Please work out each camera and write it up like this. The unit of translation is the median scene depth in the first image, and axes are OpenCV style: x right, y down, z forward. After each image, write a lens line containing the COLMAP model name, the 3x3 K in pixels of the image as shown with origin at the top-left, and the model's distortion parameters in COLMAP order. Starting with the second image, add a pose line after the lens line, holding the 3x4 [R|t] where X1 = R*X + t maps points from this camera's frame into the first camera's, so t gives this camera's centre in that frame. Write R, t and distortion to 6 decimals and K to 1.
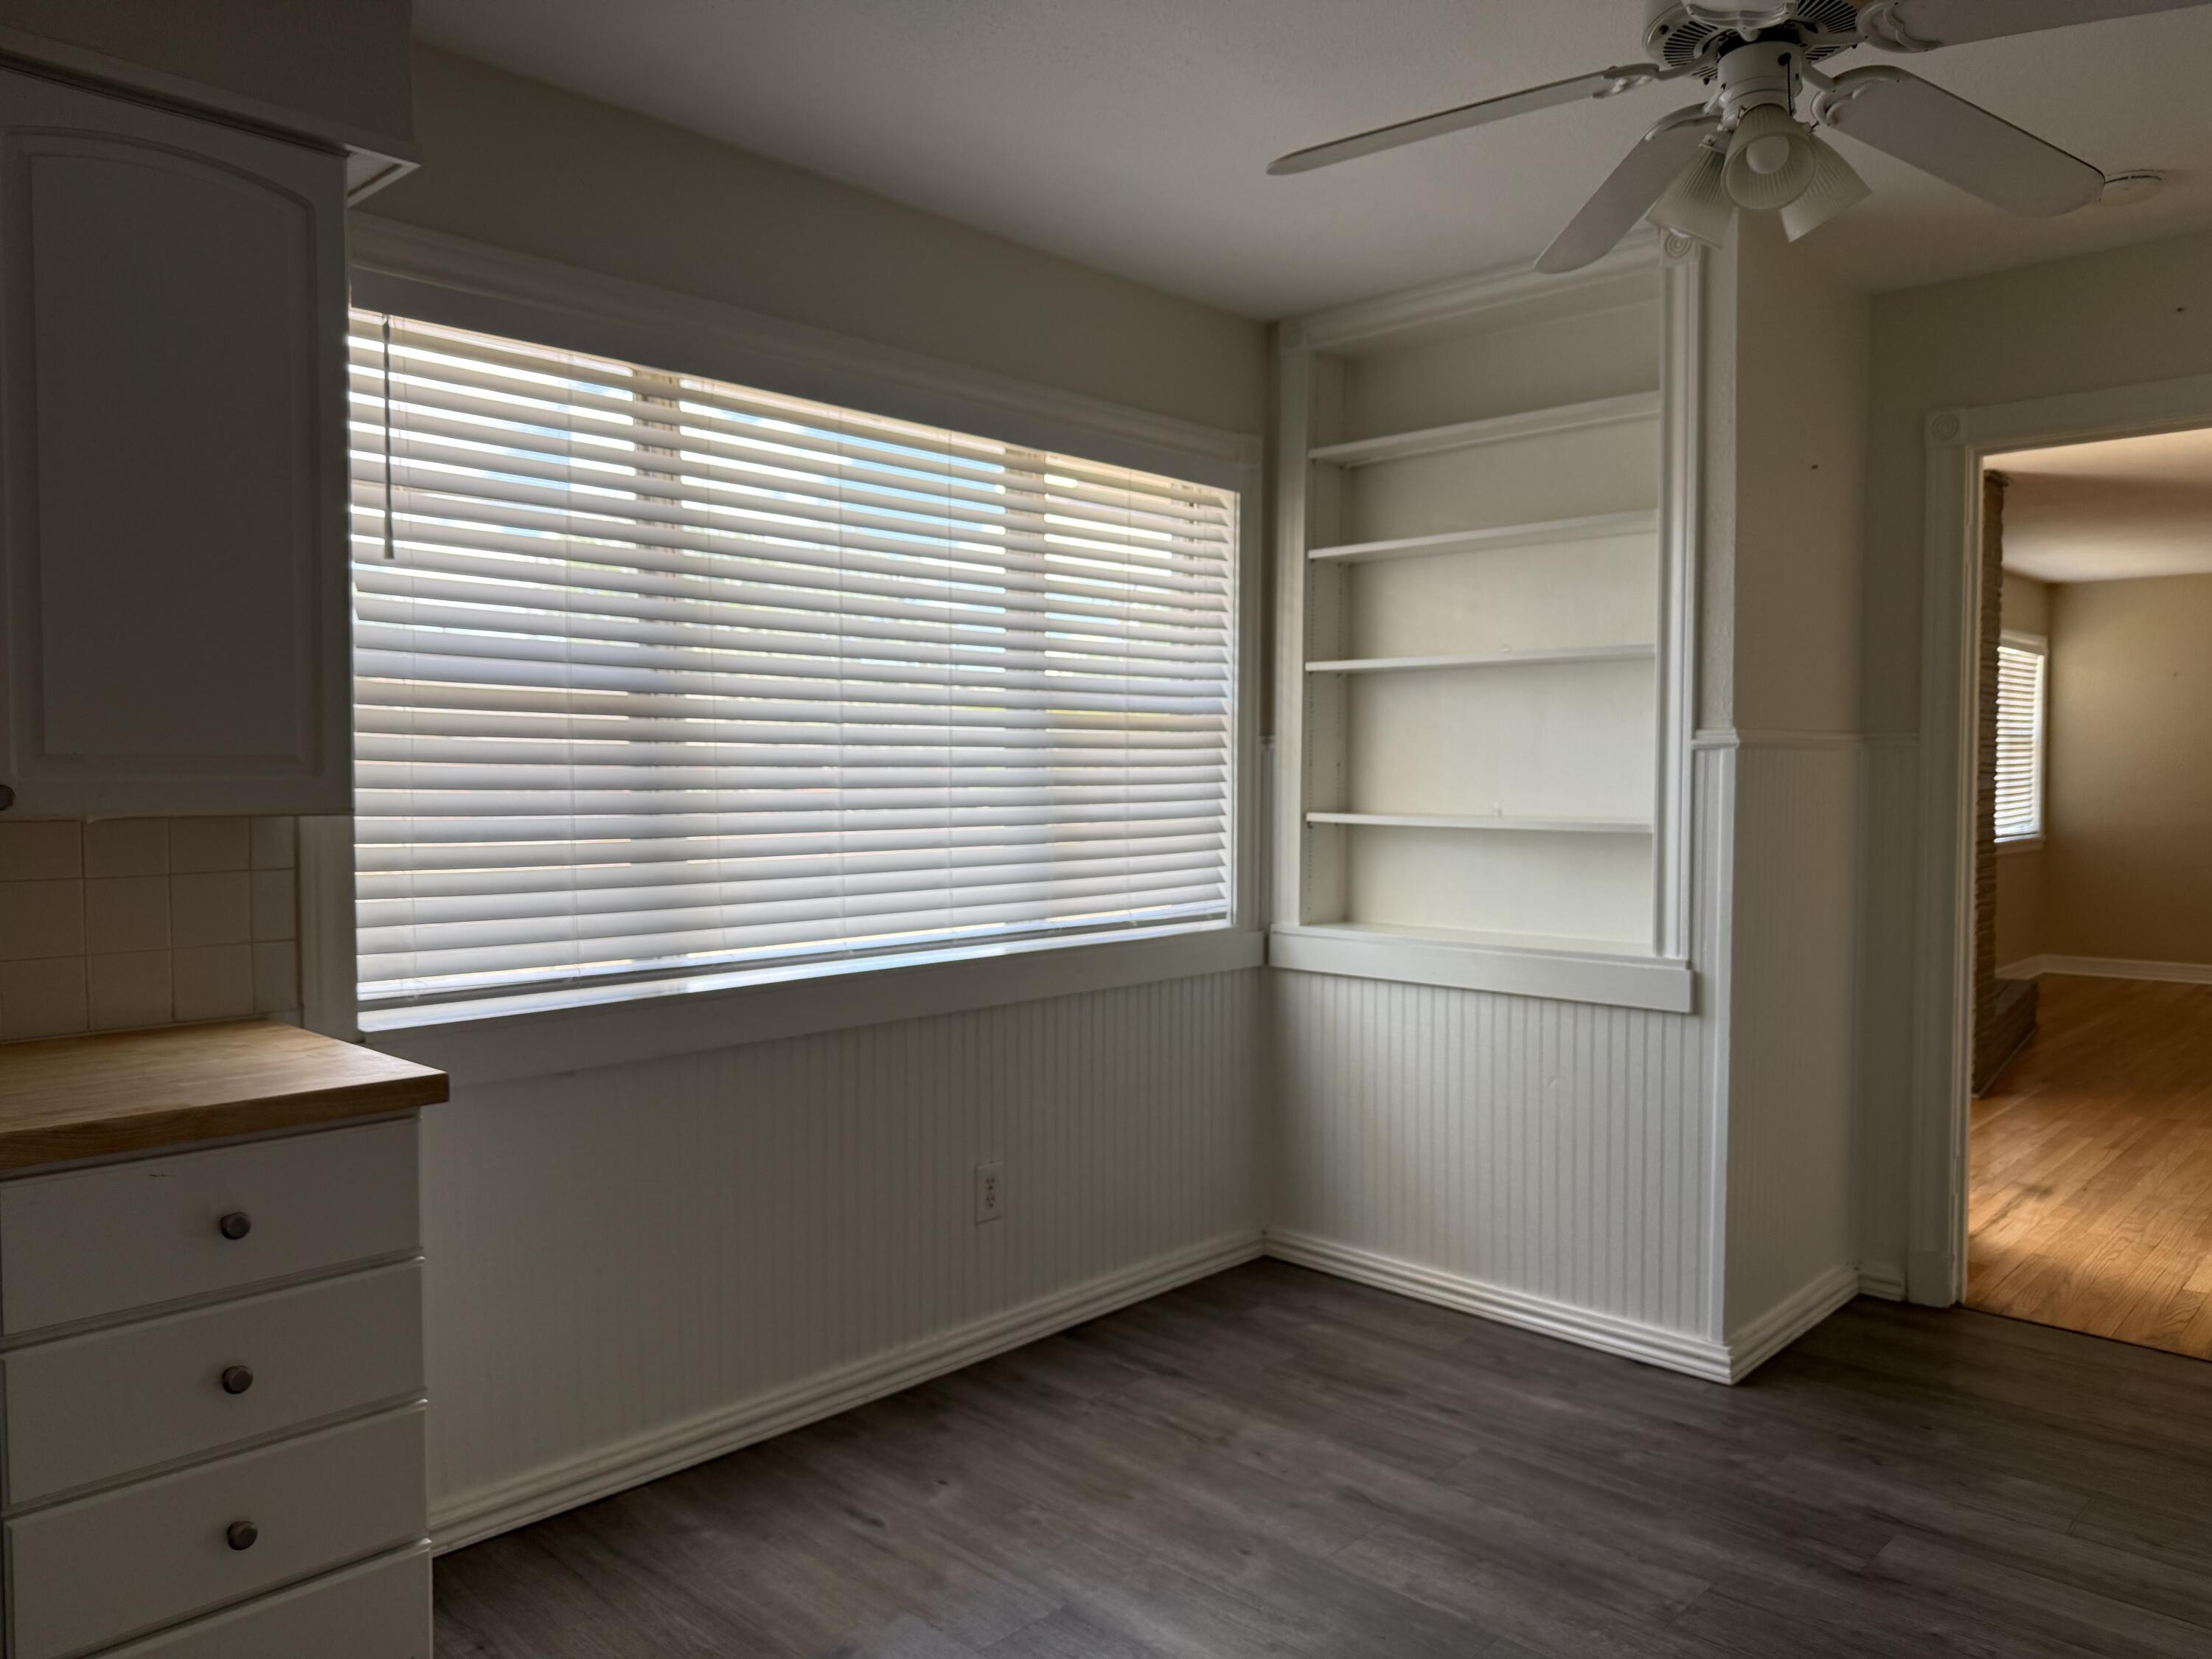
lens RADIAL K [[1538.0, 0, 1106.0], [0, 1538.0, 829.5], [0, 0, 1]] dist [0.143606, -0.229607]
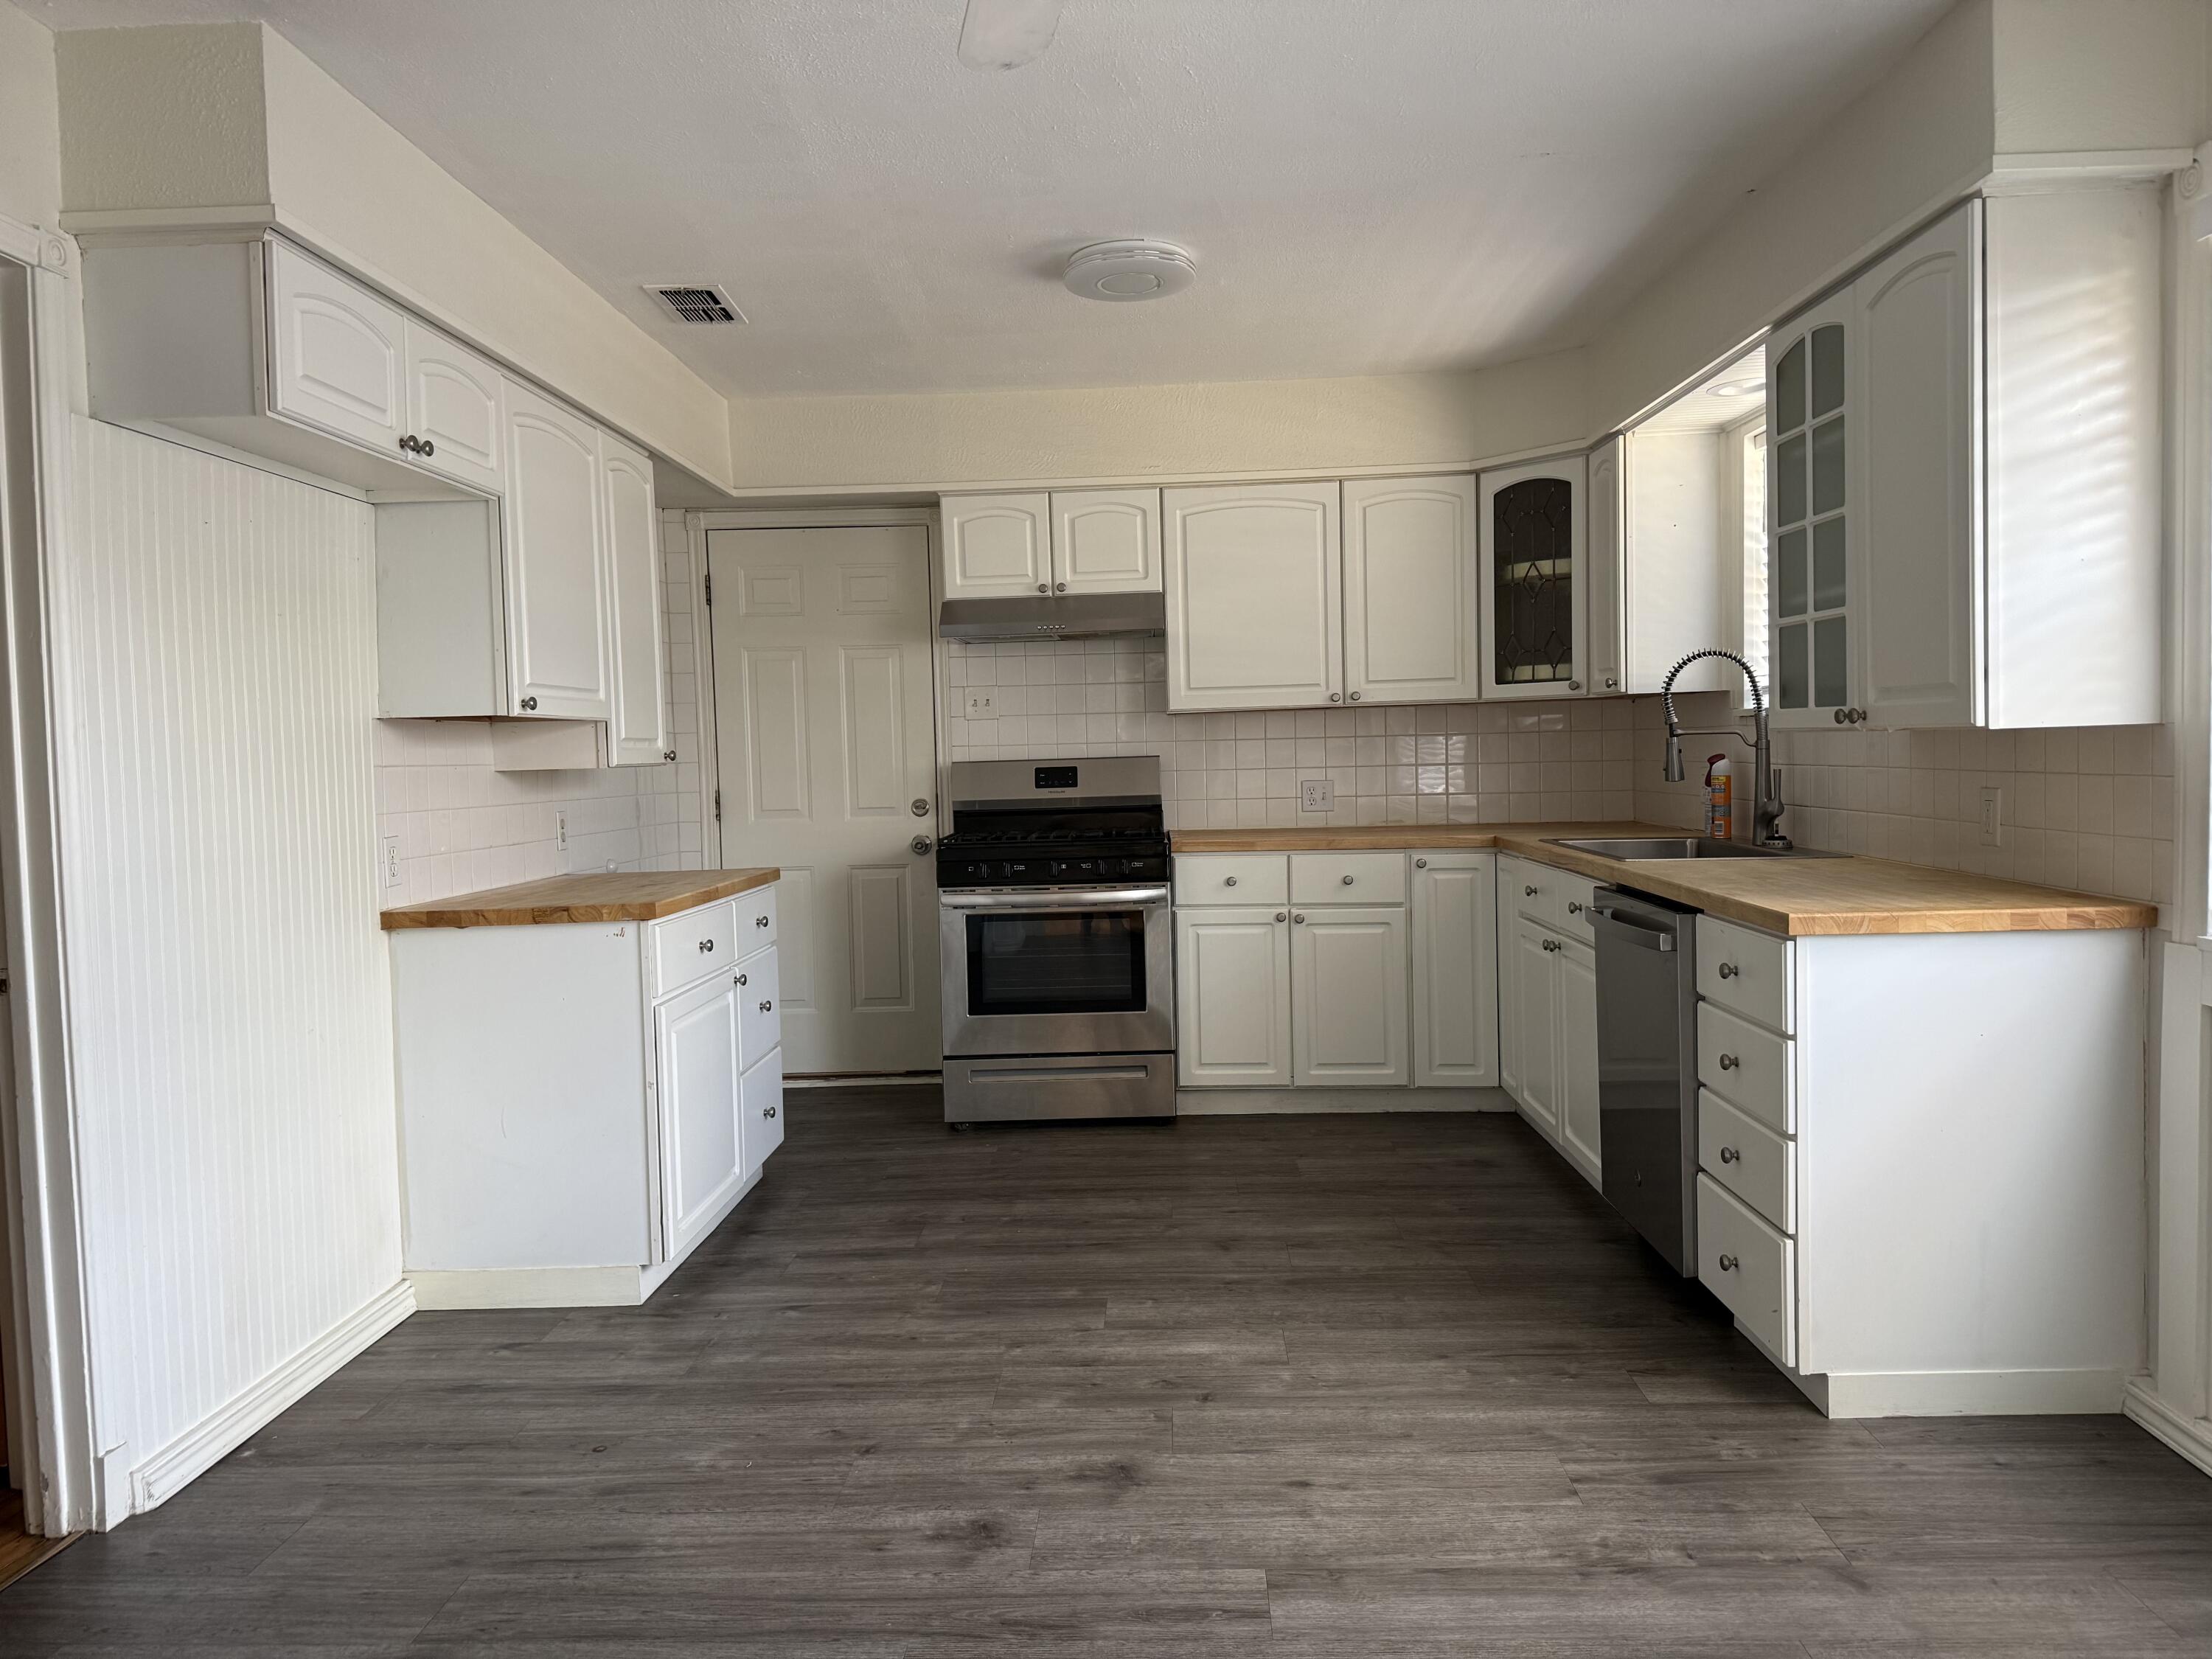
lens RADIAL K [[1538.0, 0, 1106.0], [0, 1538.0, 829.5], [0, 0, 1]] dist [0.143606, -0.229607]
pose [[-0.748835, 0.052270, -0.660692, 0.863459], [-0.002330, 0.996671, 0.081493, -0.029262], [0.662752, 0.062564, -0.746221, 1.483351]]
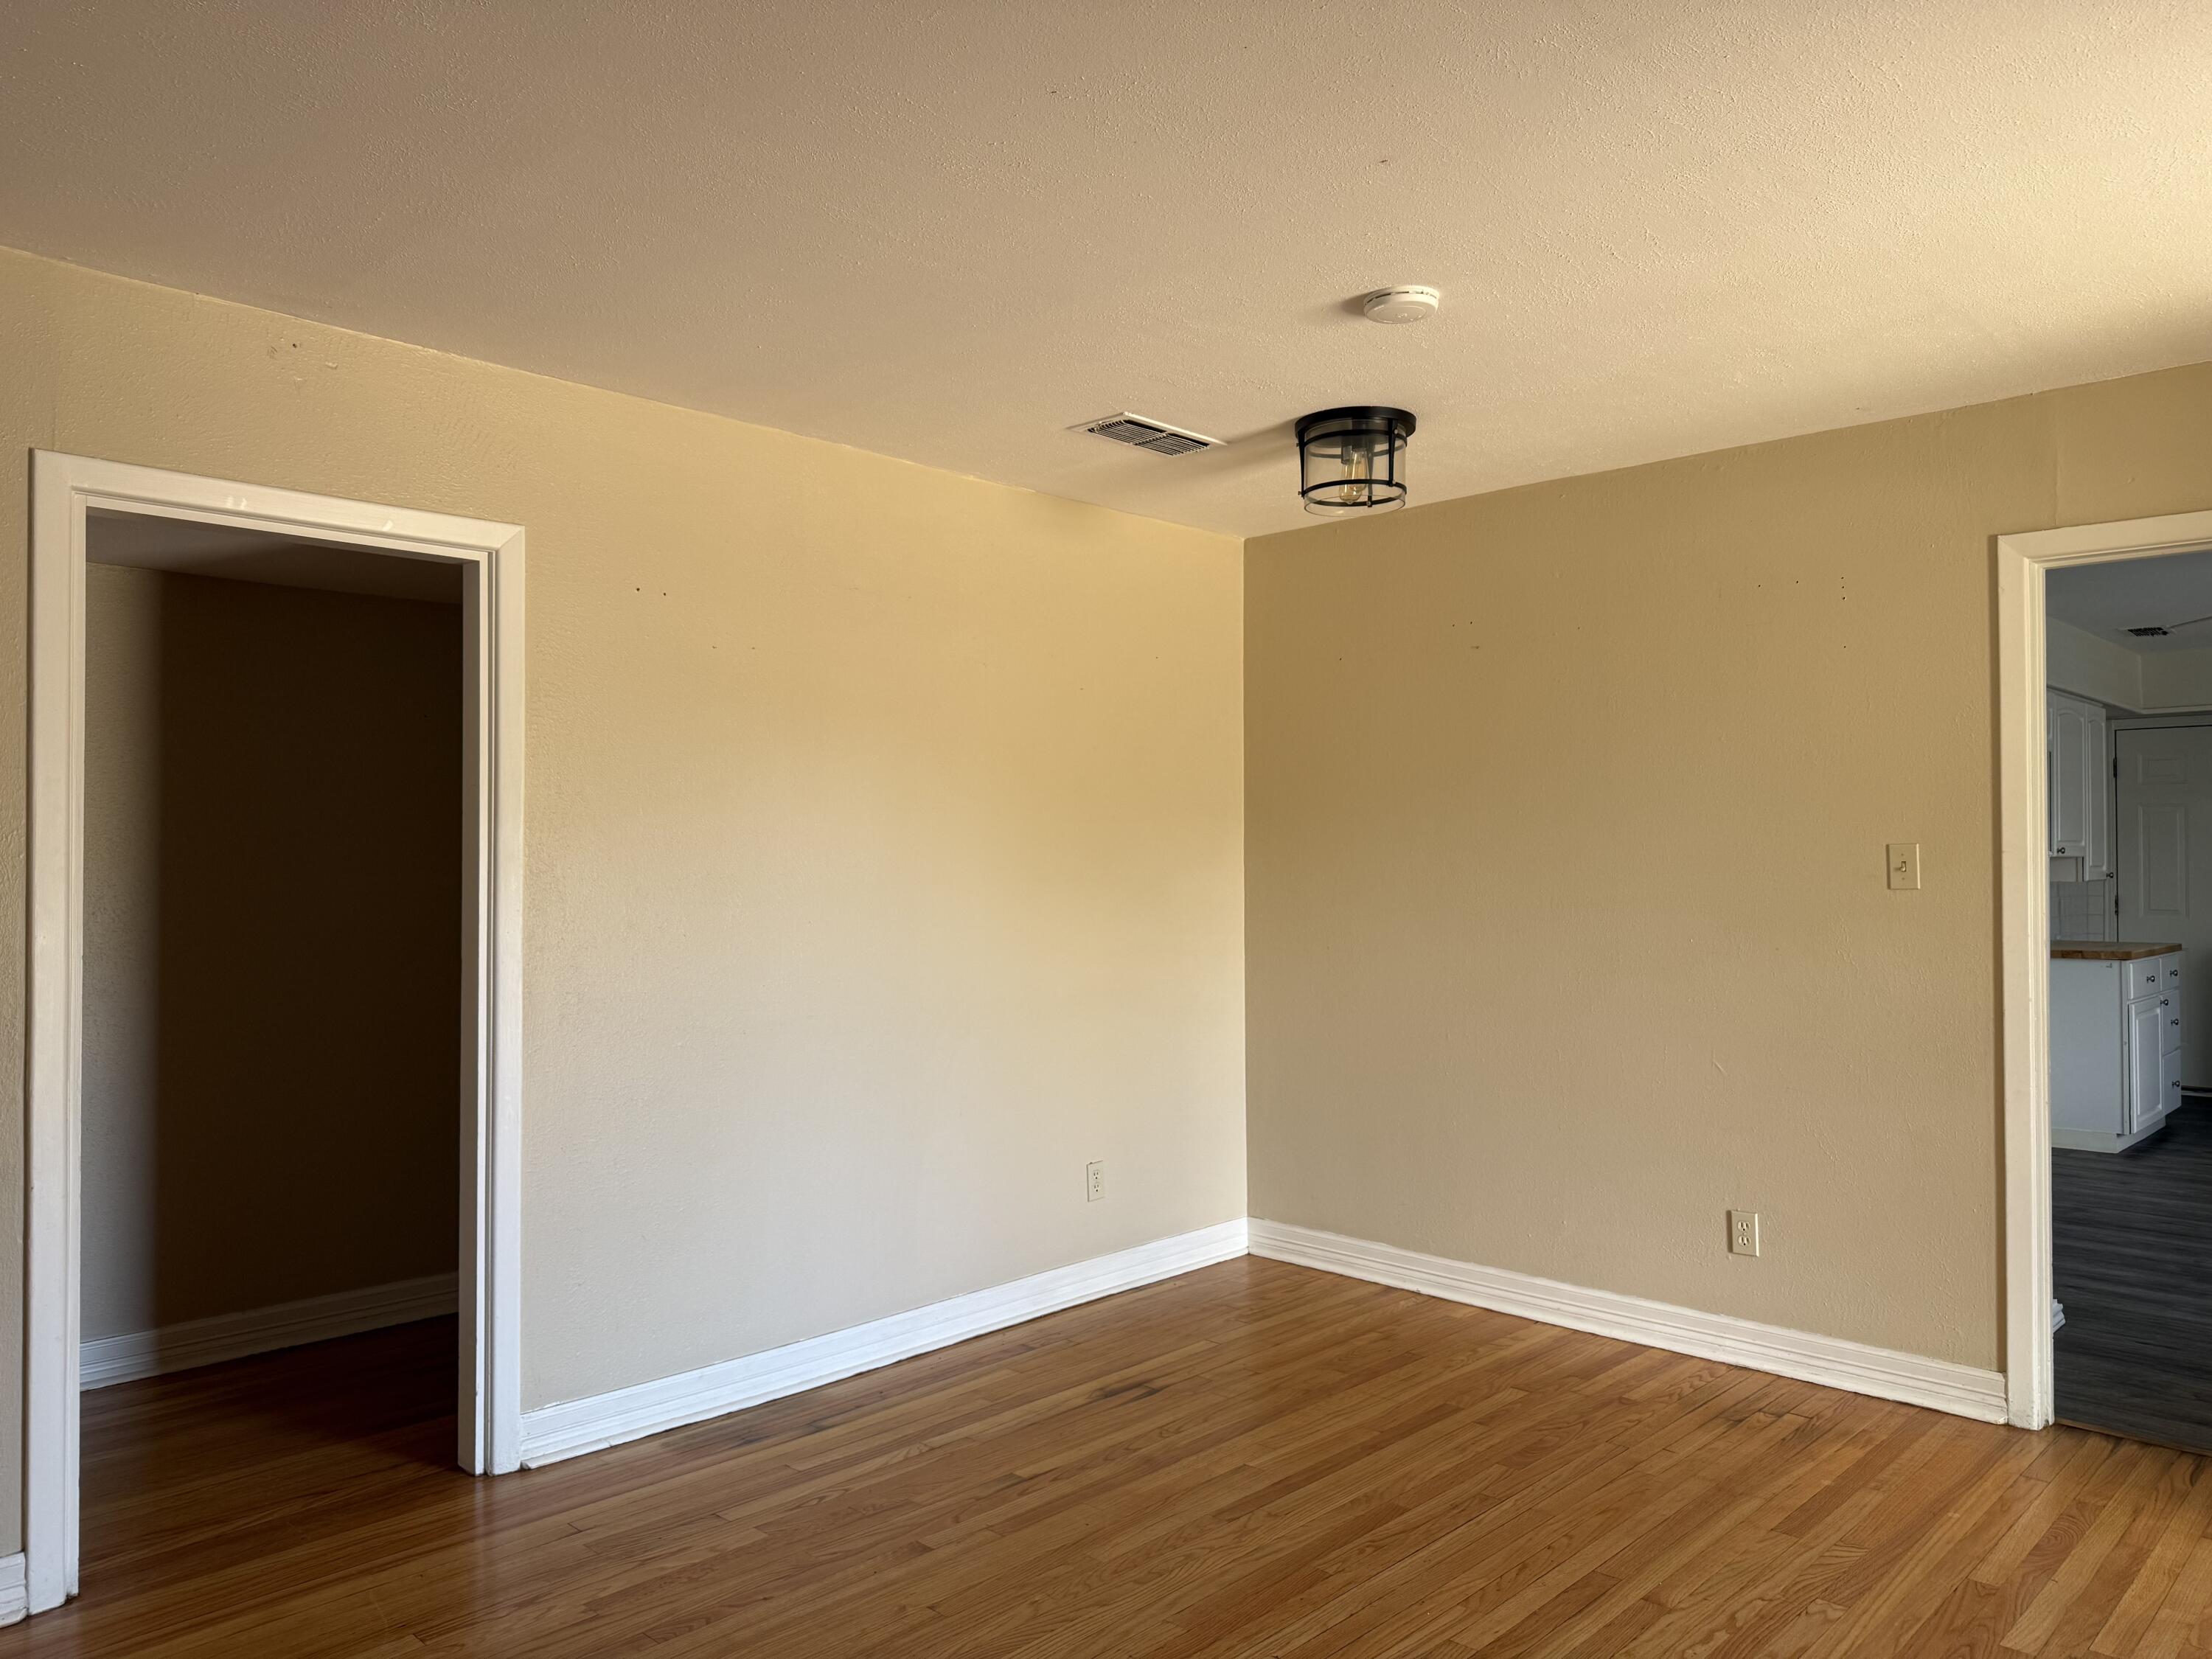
lens RADIAL K [[1558.4, 0, 1106.0], [0, 1558.4, 829.5], [0, 0, 1]] dist [-0.001524, -0.001344]
pose [[-0.999924, -0.000826, 0.012302, 2.206424], [-0.000514, 0.999679, 0.025344, -0.153792], [-0.012319, 0.025336, -0.999603, 3.183857]]
